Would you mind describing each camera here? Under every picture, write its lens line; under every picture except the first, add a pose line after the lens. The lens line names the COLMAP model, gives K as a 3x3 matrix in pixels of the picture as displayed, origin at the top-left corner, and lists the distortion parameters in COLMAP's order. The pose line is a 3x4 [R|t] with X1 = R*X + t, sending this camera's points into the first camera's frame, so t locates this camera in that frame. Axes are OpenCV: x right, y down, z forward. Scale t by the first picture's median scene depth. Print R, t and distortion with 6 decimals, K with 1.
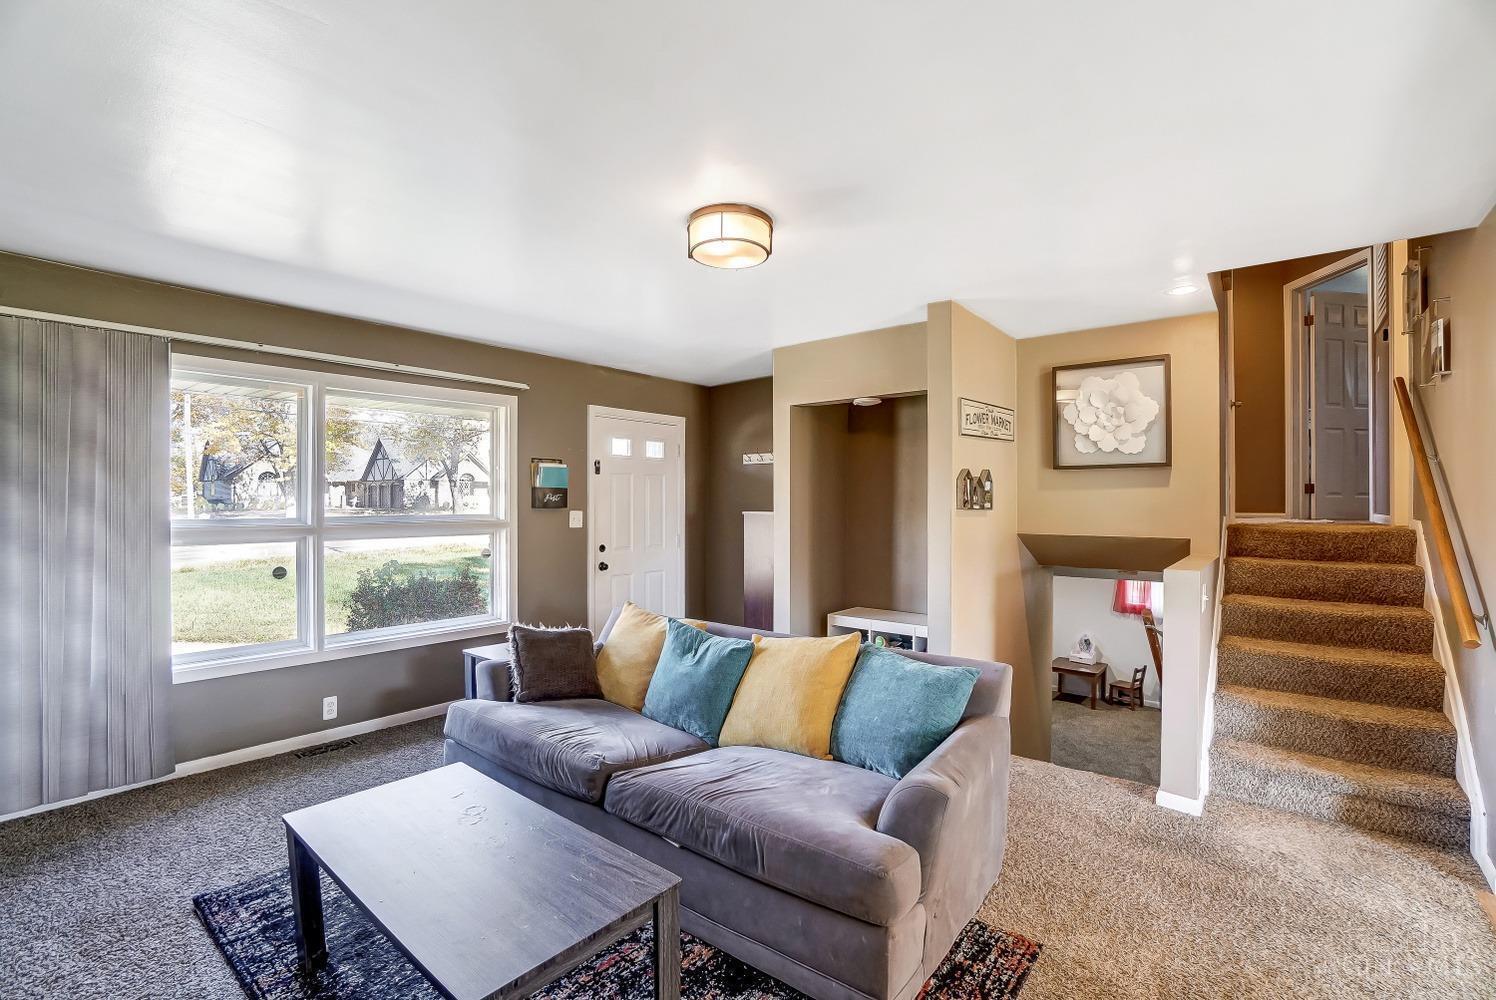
lens RADIAL K [[662.0, 0, 739.2], [0, 662.0, 500.8], [0, 0, 1]] dist [-0.066768, 0.025021]
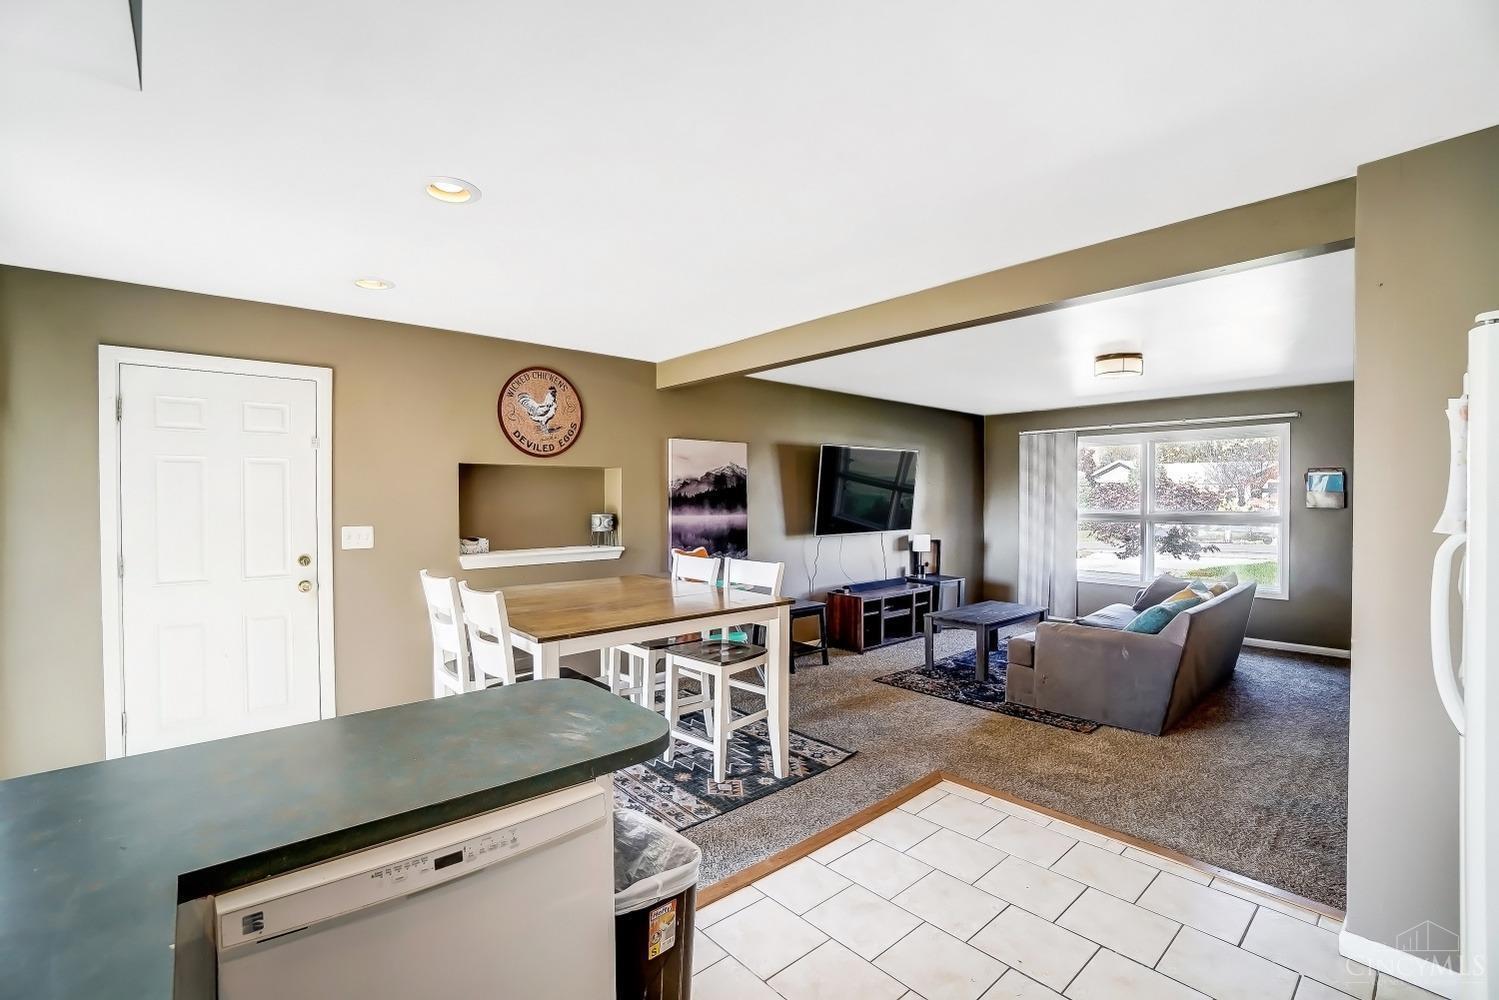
lens RADIAL K [[663.3, 0, 740.7], [0, 663.3, 500.8], [0, 0, 1]] dist [-0.066768, 0.025021]
pose [[-0.157225, 0.003711, -0.987556, 1.087596], [-0.002709, 0.999988, 0.004189, -0.005363], [0.987559, 0.003334, -0.157213, 0.113157]]
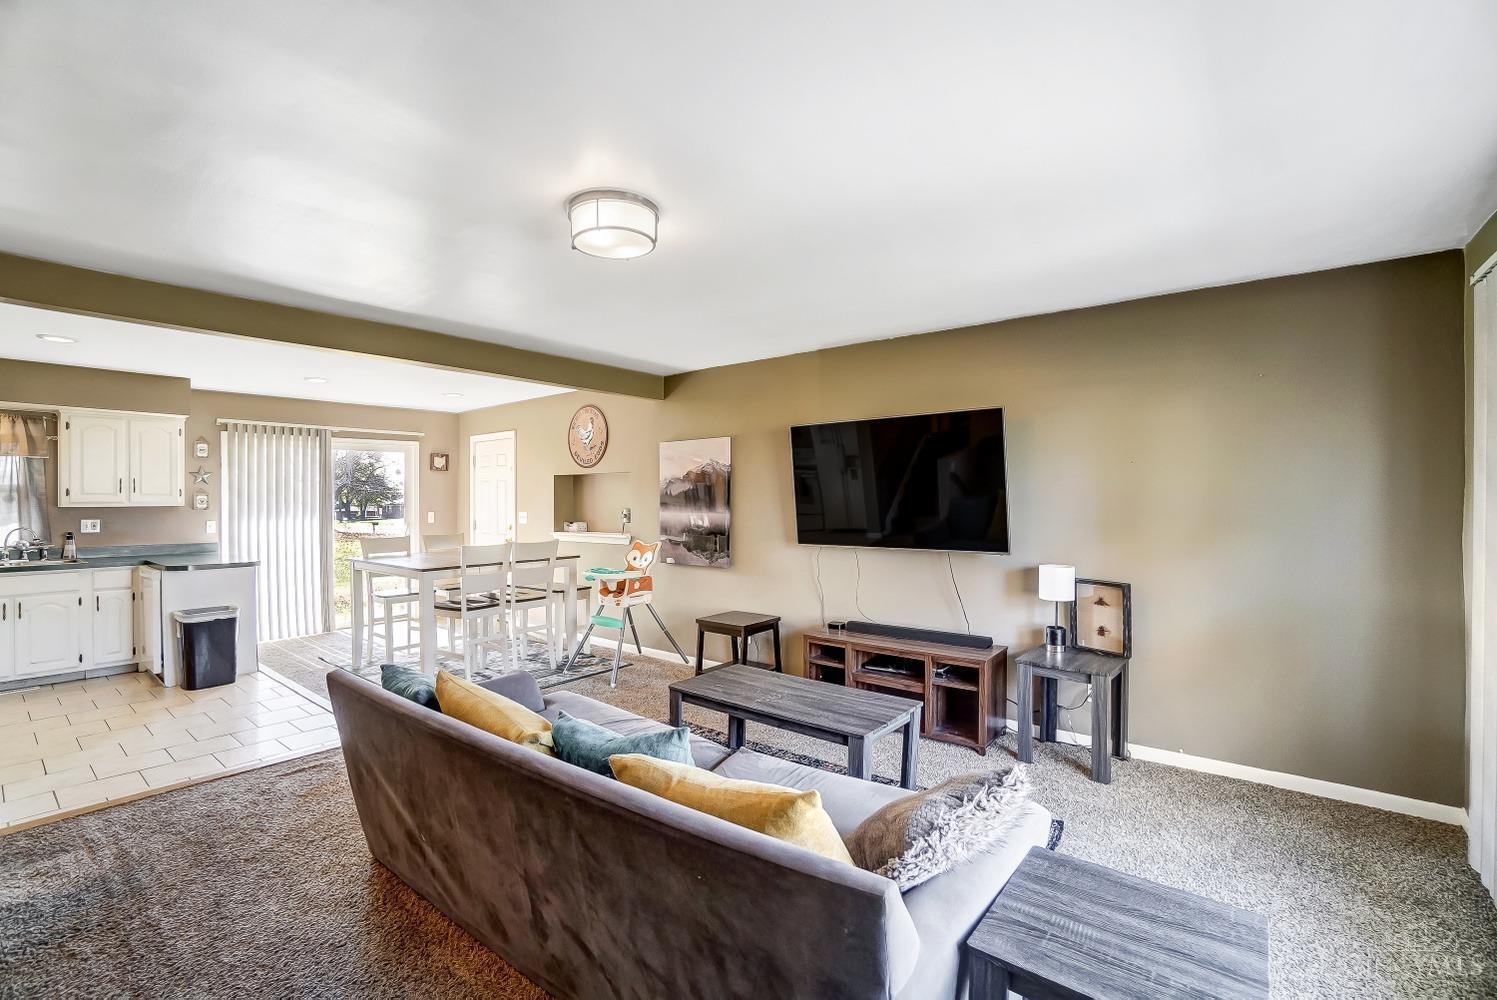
lens RADIAL K [[662.4, 0, 739.7], [0, 662.4, 500.8], [0, 0, 1]] dist [-0.066768, 0.025021]
pose [[-0.999987, 0.000118, -0.005046, -0.104966], [0.000095, 0.999990, 0.004537, -0.001586], [0.005047, 0.004536, -0.999977, 1.041953]]
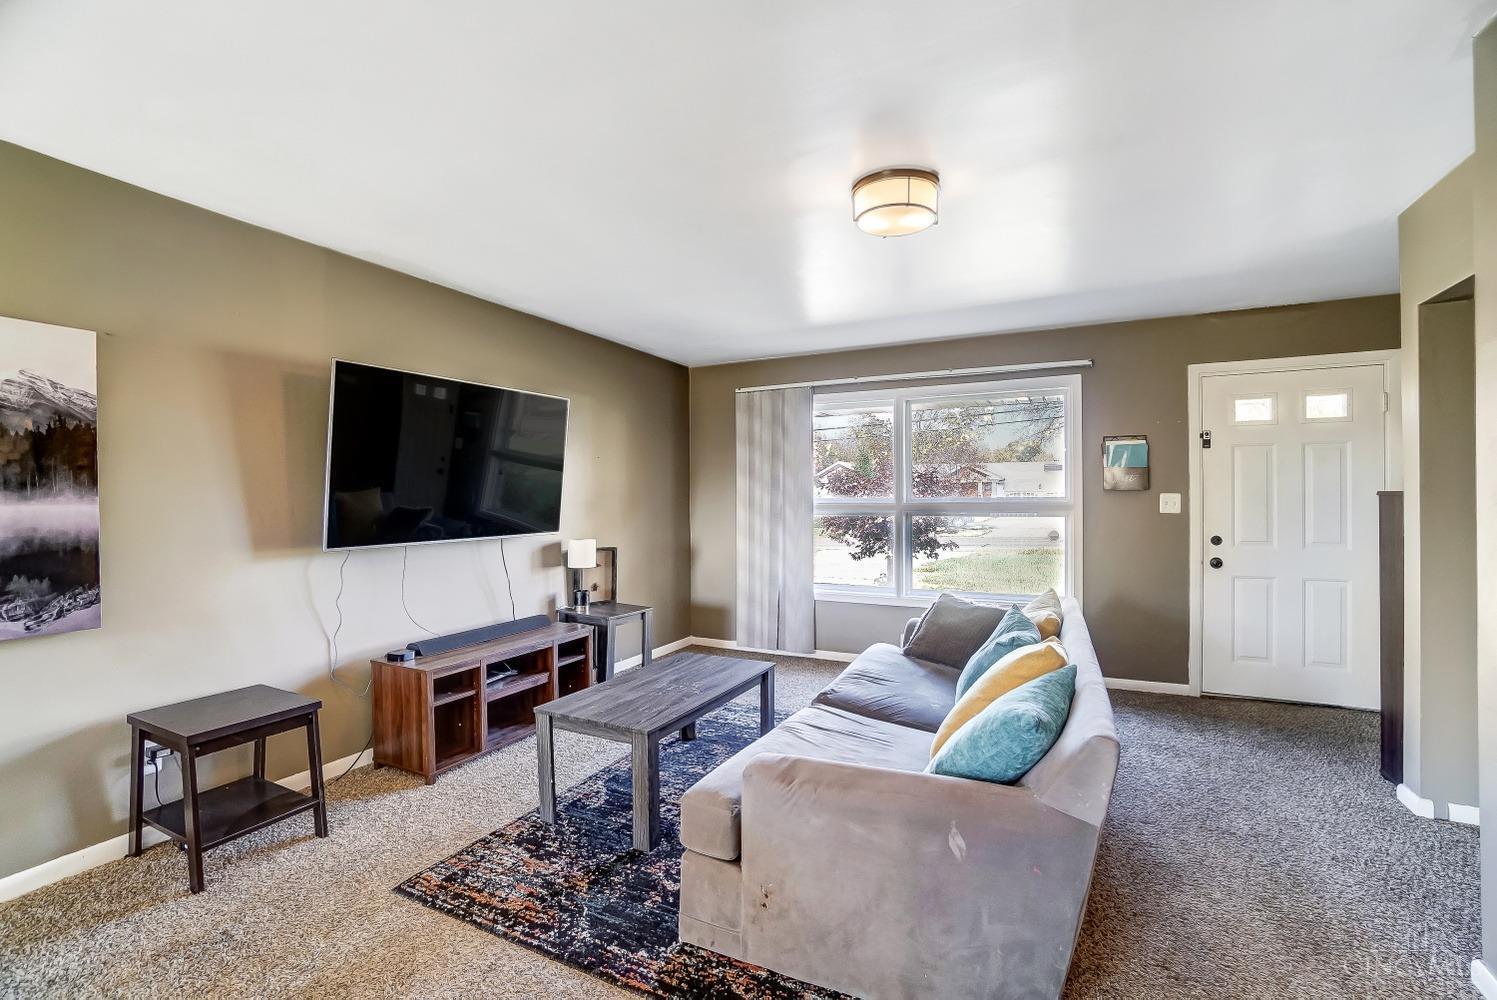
lens RADIAL K [[662.4, 0, 739.7], [0, 662.4, 500.8], [0, 0, 1]] dist [-0.066768, 0.025021]
pose [[0.221254, 0.000333, -0.975216, 0.472889], [0.004436, 0.999989, 0.001347, 0.022619], [0.975206, -0.004624, 0.221250, 0.297388]]
